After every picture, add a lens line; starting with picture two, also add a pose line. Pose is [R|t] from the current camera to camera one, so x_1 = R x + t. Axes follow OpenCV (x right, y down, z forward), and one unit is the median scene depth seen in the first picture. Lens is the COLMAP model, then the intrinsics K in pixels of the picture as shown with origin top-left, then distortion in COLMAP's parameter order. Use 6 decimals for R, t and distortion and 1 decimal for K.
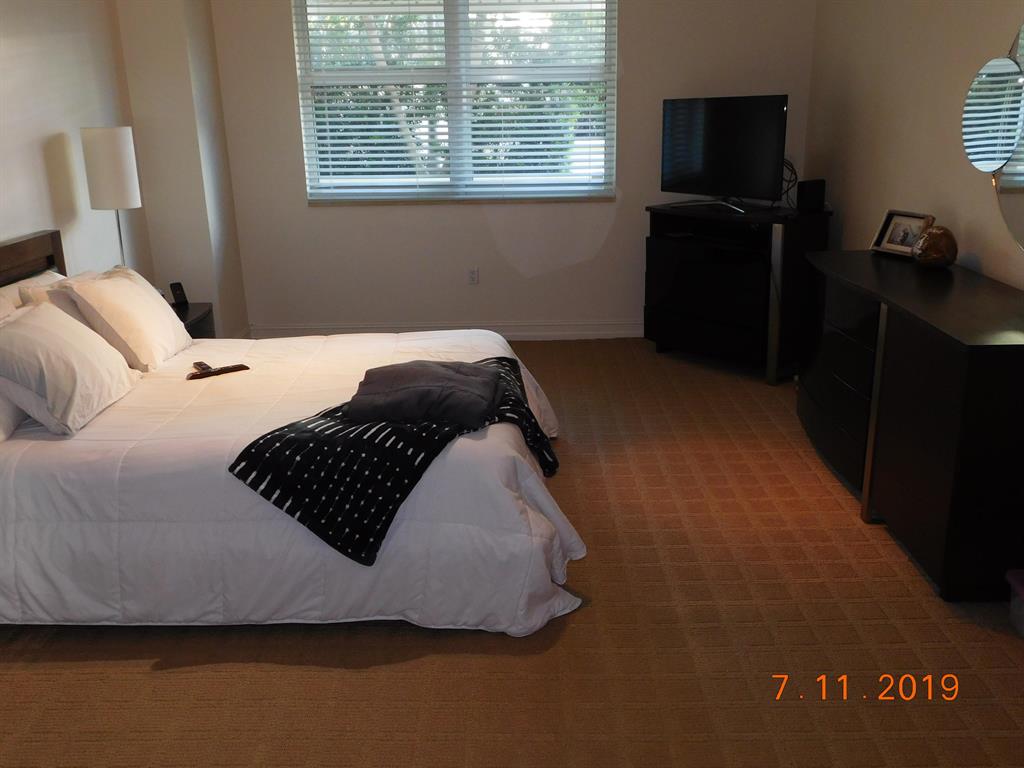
lens RADIAL K [[910.6, 0, 512.0], [0, 910.6, 384.0], [0, 0, 1]] dist [-0.011882, -0.006164]
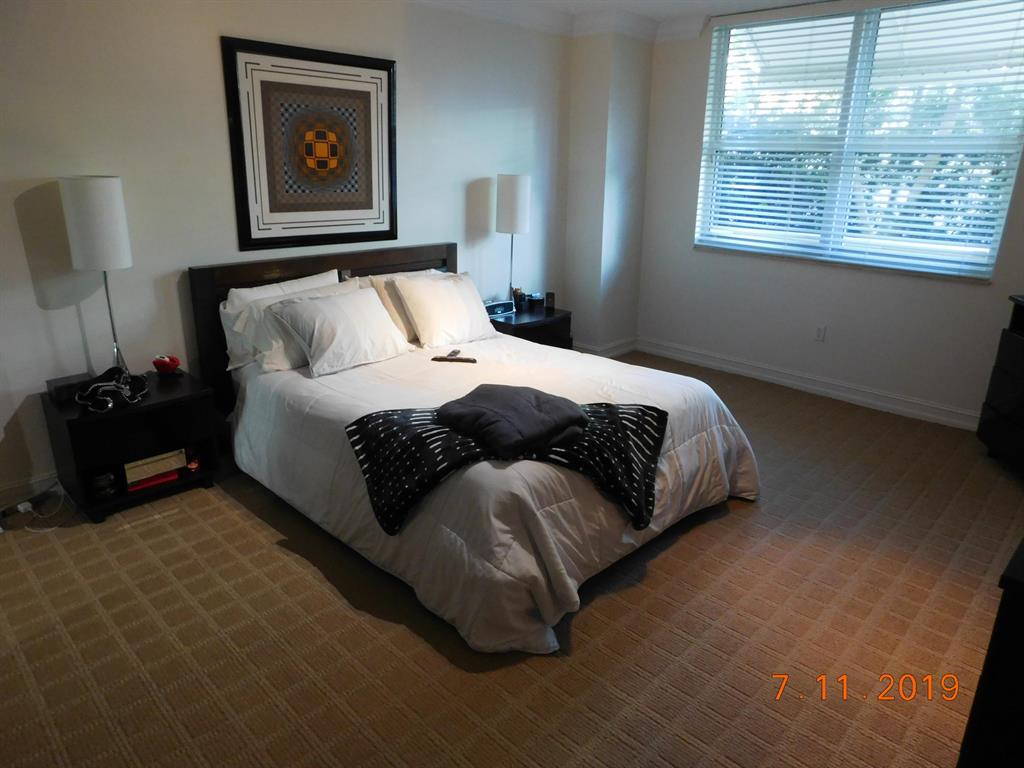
lens RADIAL K [[680.7, 0, 512.0], [0, 680.7, 384.0], [0, 0, 1]] dist [-0.076412, 0.064108]
pose [[0.711368, 0.245689, -0.658478, 0.362805], [-0.235171, 0.966111, 0.106413, -0.095079], [0.662307, 0.079156, 0.745039, 0.287505]]
